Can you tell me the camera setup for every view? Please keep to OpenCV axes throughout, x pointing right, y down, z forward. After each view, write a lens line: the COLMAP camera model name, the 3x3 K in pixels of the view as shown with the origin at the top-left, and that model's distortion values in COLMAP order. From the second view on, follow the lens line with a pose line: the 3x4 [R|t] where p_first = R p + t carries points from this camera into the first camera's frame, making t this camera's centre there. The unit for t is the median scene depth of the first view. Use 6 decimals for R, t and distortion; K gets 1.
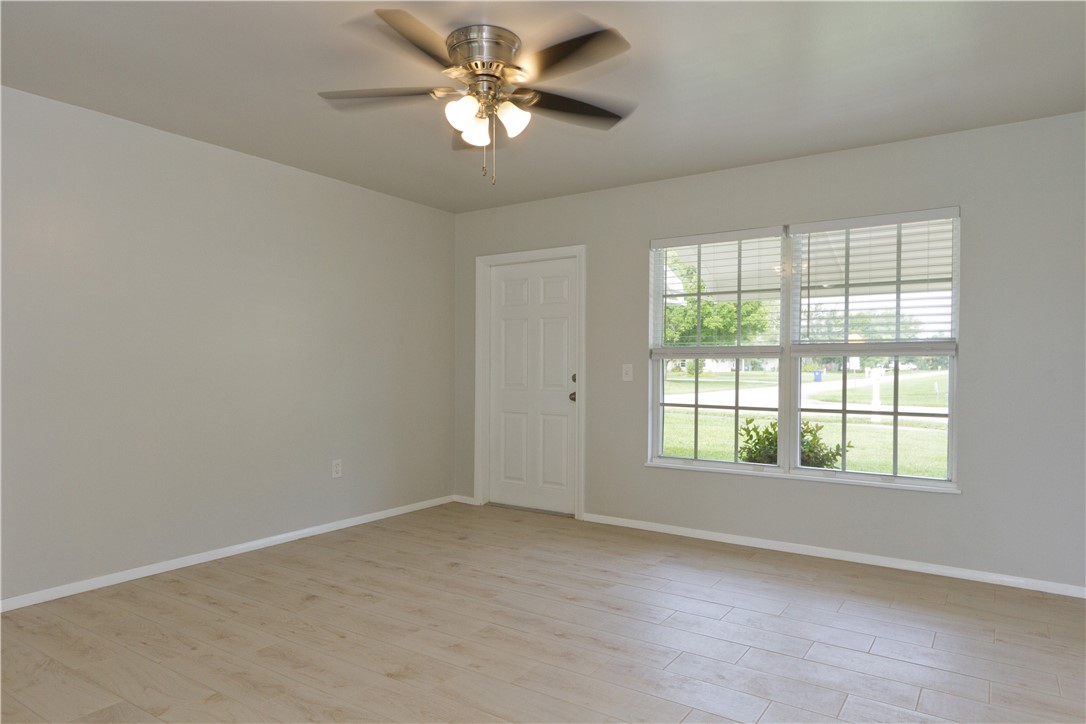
lens RADIAL K [[685.8, 0, 547.4], [0, 685.8, 375.0], [0, 0, 1]] dist [0.007727, -0.001460]
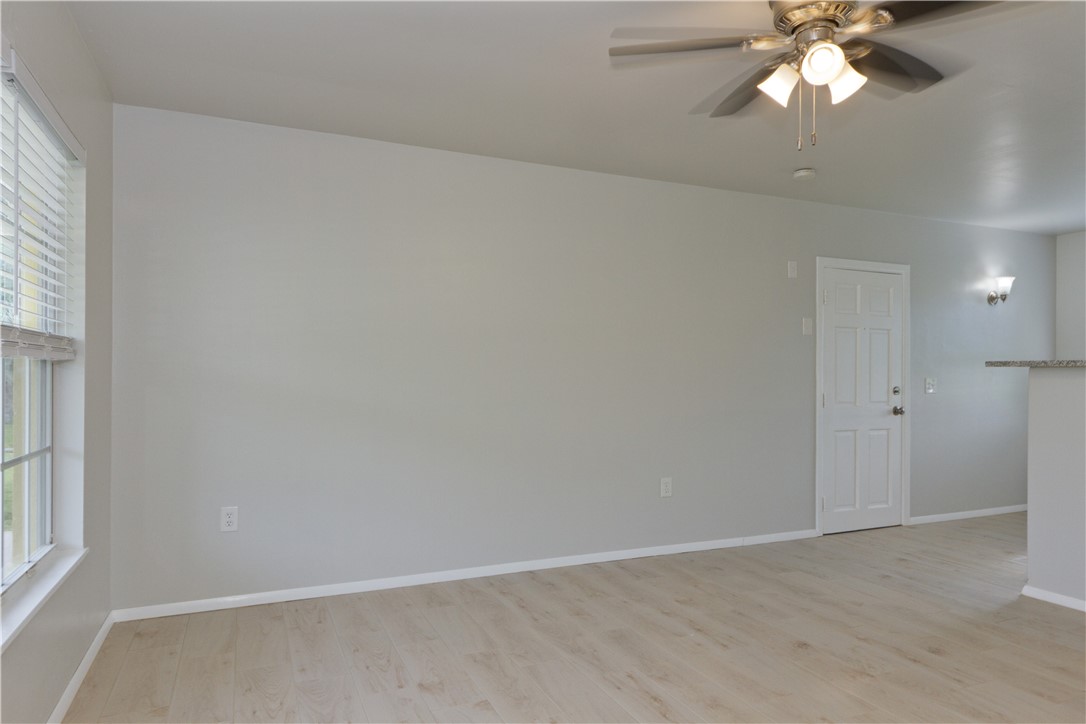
lens RADIAL K [[685.8, 0, 547.4], [0, 685.8, 375.0], [0, 0, 1]] dist [0.007727, -0.001460]
pose [[-0.848569, -0.009013, 0.529009, -0.181877], [-0.000583, 0.999870, 0.016100, -0.024267], [-0.529085, 0.013353, -0.848464, 1.327136]]
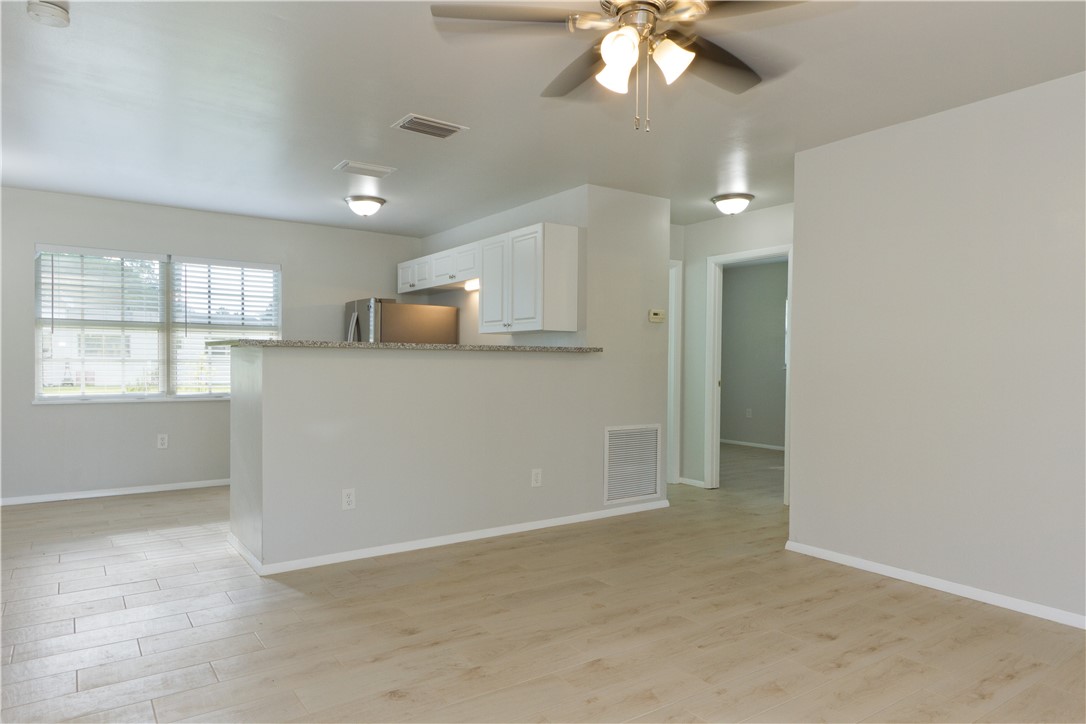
lens RADIAL K [[685.8, 0, 547.4], [0, 685.8, 375.0], [0, 0, 1]] dist [0.007727, -0.001460]
pose [[-0.359412, 0.016537, -0.933032, 0.510045], [-0.023911, 0.999352, 0.026923, -0.015256], [0.932872, 0.031986, -0.358784, 0.859678]]
